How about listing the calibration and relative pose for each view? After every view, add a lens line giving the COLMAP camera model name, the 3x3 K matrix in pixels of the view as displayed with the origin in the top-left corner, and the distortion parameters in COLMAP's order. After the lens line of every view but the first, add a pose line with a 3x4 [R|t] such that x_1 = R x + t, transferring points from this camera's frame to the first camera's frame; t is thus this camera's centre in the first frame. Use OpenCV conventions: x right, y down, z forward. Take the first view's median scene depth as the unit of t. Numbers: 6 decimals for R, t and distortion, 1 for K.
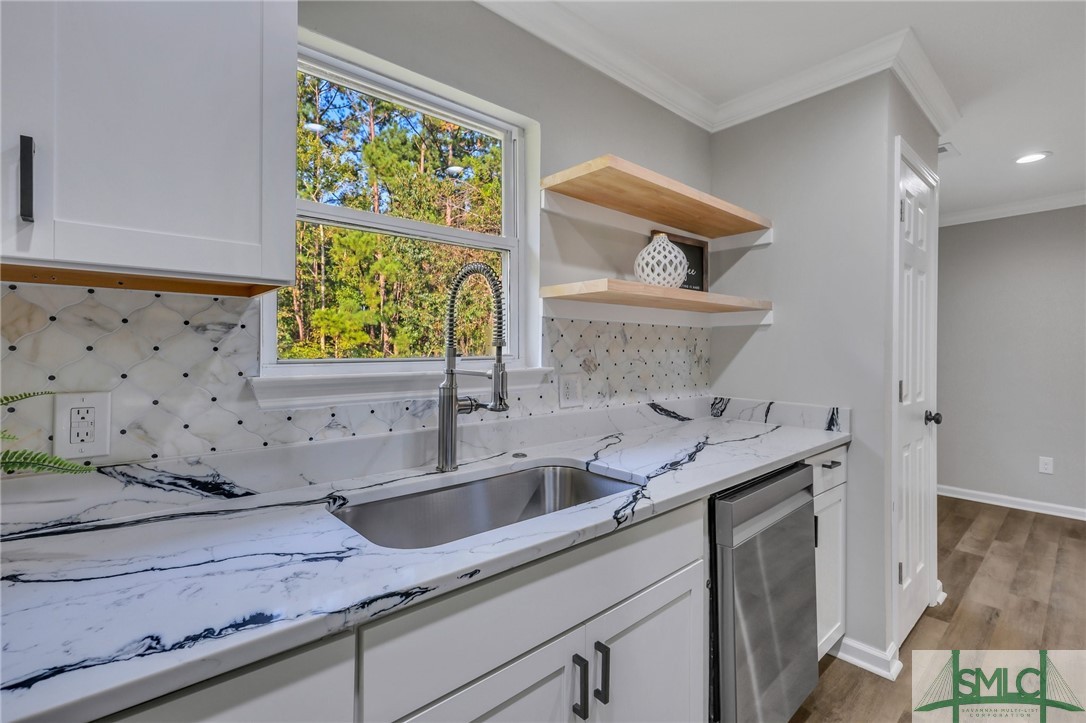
lens RADIAL K [[498.4, 0, 541.9], [0, 498.4, 351.0], [0, 0, 1]] dist [0.001728, -0.000213]
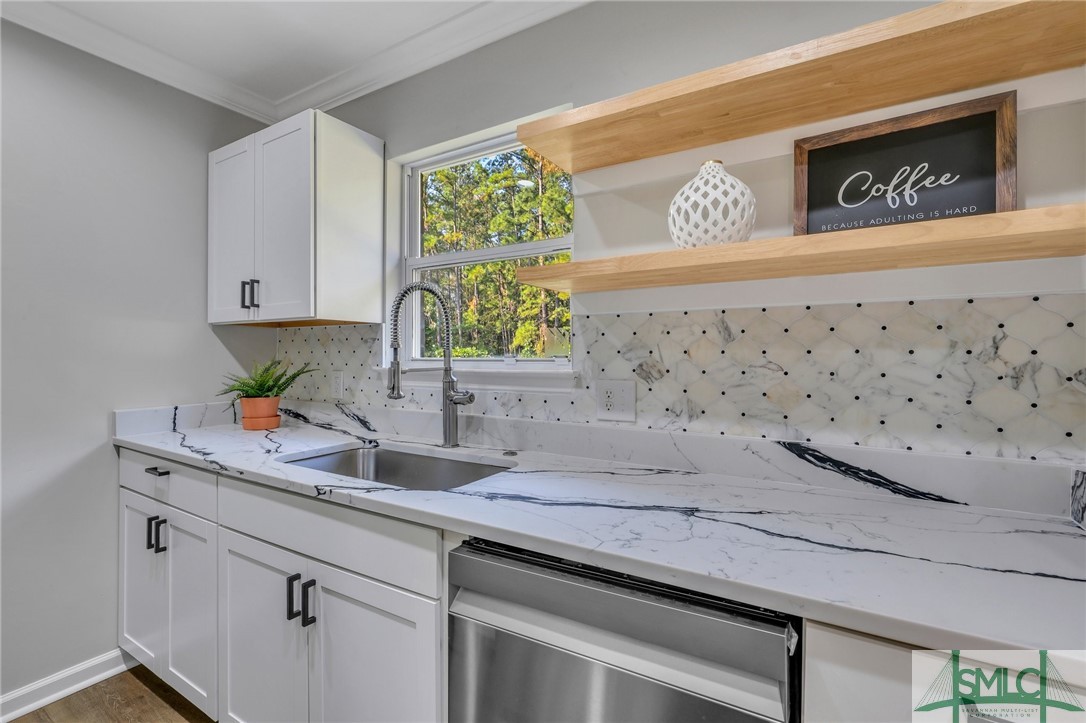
lens RADIAL K [[498.4, 0, 540.8], [0, 498.4, 357.2], [0, 0, 1]] dist [0.001728, -0.000213]
pose [[0.277343, 0.002069, -0.960769, 0.786046], [-0.003593, 0.999993, 0.001116, 0.007122], [0.960764, 0.003143, 0.277349, 0.634431]]
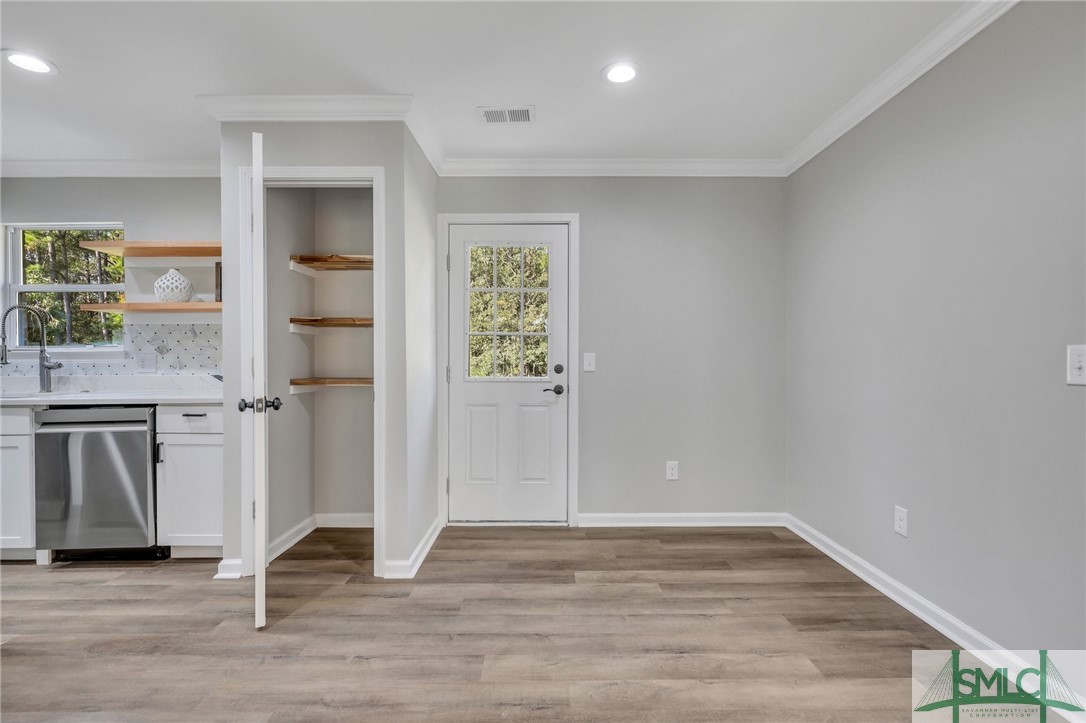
lens RADIAL K [[498.4, 0, 551.7], [0, 498.4, 360.4], [0, 0, 1]] dist [0.001728, -0.000213]
pose [[0.748529, -0.006160, -0.663074, 2.295962], [0.007678, 0.999970, -0.000622, 0.078258], [0.663058, -0.004625, 0.748554, 0.599945]]
